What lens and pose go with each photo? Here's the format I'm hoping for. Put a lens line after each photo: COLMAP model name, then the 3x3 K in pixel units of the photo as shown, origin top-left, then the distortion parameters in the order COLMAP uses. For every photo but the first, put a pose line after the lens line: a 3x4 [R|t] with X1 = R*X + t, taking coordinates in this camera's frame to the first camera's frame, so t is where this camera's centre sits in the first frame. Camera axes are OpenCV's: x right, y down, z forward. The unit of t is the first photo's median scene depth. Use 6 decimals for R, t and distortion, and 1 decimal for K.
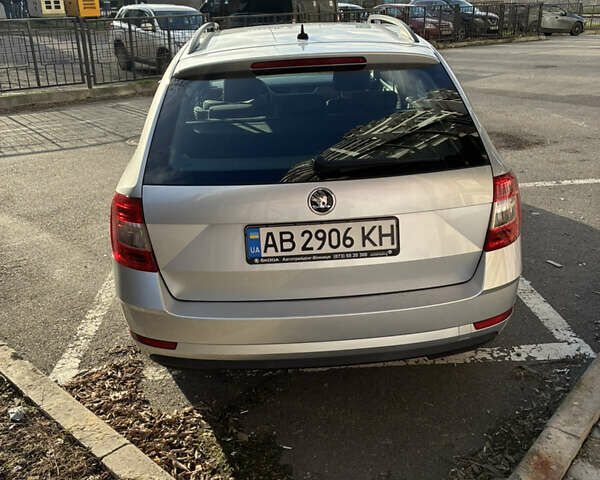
lens RADIAL K [[666.6, 0, 301.4], [0, 666.6, 238.7], [0, 0, 1]] dist [0.040935, 0.000000]
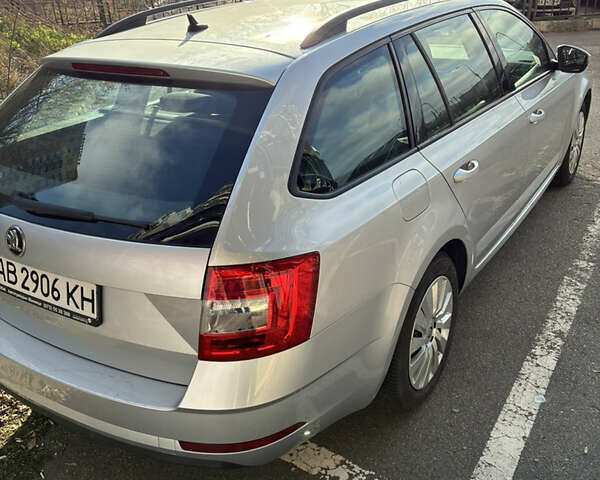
lens RADIAL K [[666.6, 0, 298.8], [0, 666.6, 240.6], [0, 0, 1]] dist [0.040935, 0.000000]
pose [[0.812334, 0.254910, -0.524532, 0.746954], [-0.196977, 0.966486, 0.164634, -0.260324], [0.548920, -0.030417, 0.835321, 0.462539]]
